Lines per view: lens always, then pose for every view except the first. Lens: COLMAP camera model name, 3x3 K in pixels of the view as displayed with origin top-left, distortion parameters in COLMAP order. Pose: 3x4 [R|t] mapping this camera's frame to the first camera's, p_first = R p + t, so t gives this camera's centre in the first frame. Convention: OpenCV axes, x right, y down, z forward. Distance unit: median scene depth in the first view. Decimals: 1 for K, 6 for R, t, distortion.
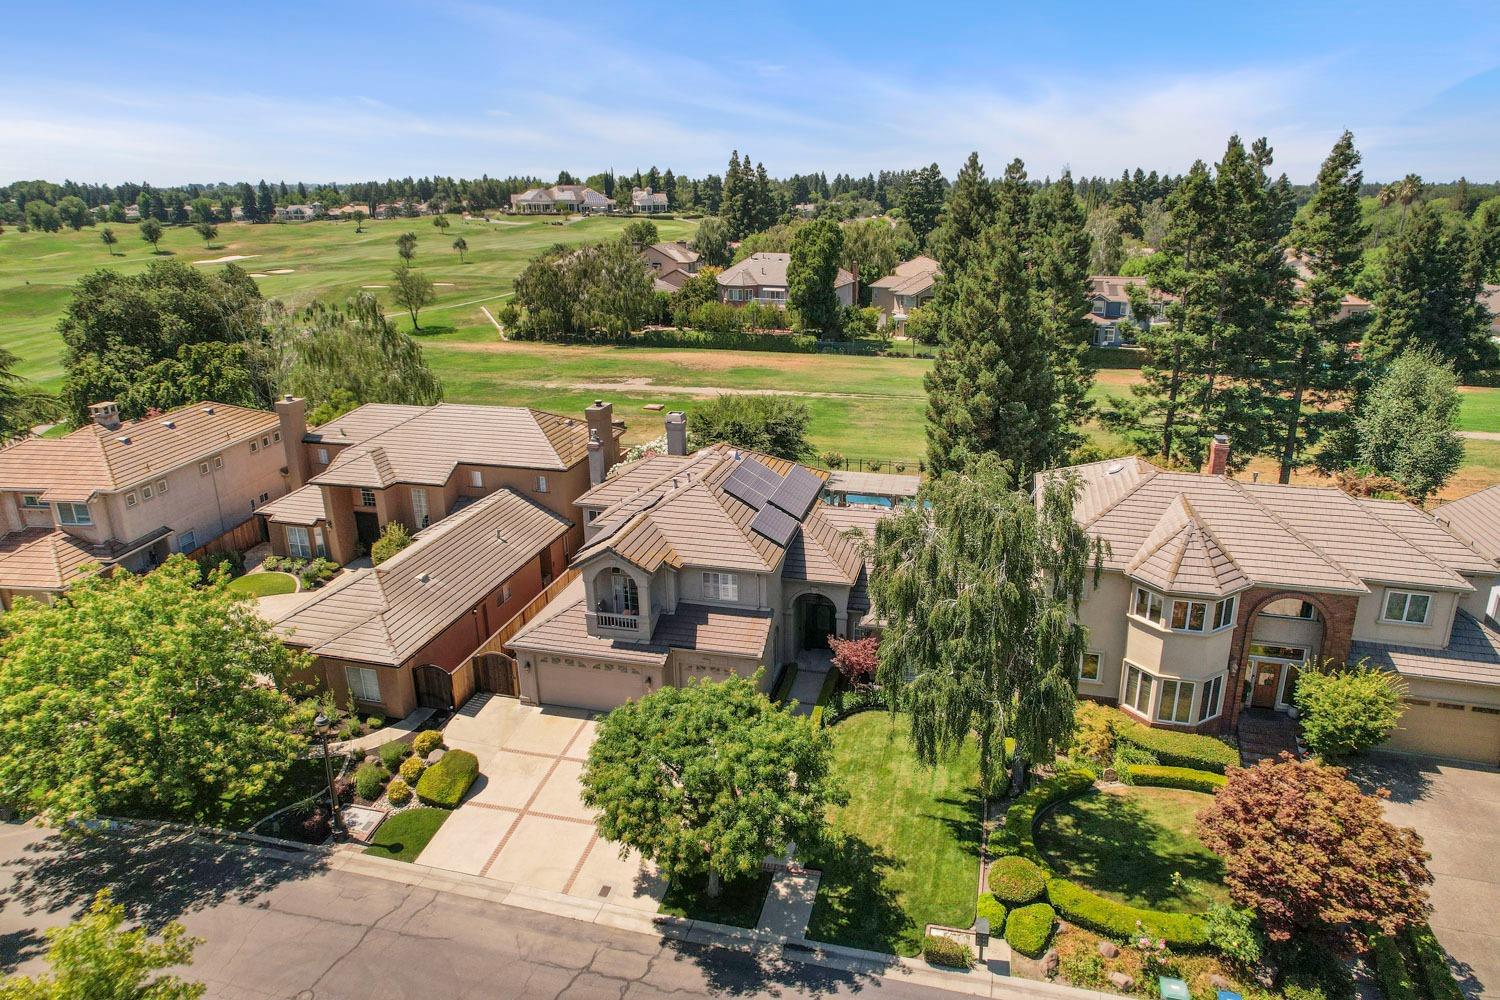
lens RADIAL K [[991.7, 0, 744.5], [0, 991.7, 499.0], [0, 0, 1]] dist [-0.074084, 0.064799]
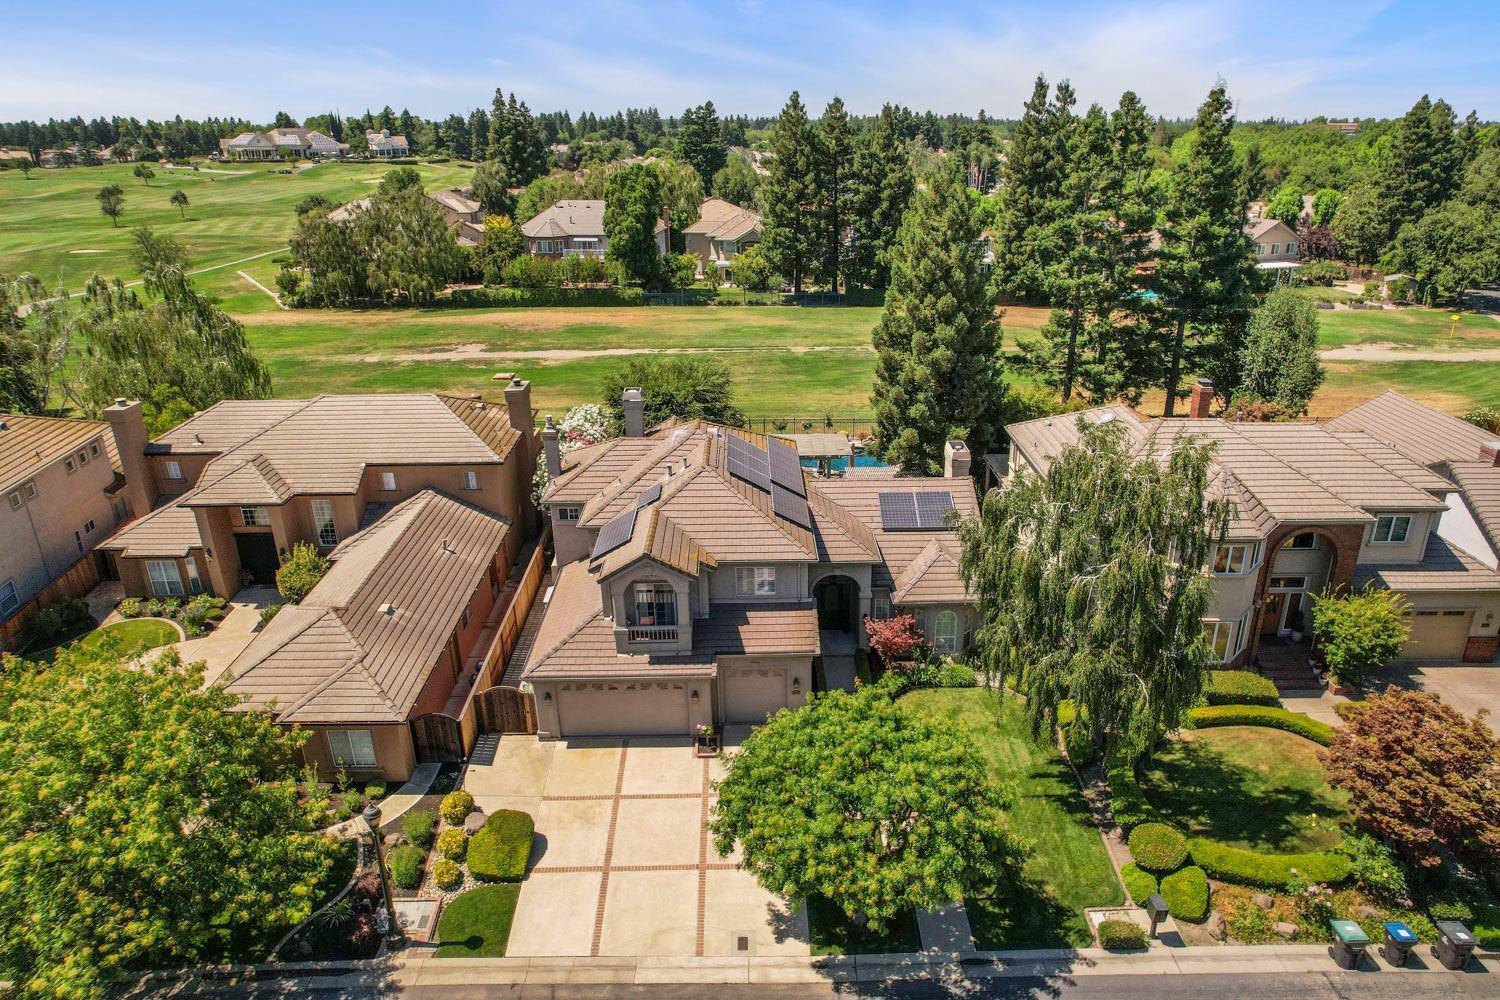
lens RADIAL K [[991.7, 0, 758.5], [0, 991.7, 505.0], [0, 0, 1]] dist [-0.074084, 0.064799]
pose [[0.961896, -0.099575, 0.254639, -0.223529], [0.083554, 0.993825, 0.073006, -0.043728], [-0.260337, -0.048948, 0.964276, 0.108274]]
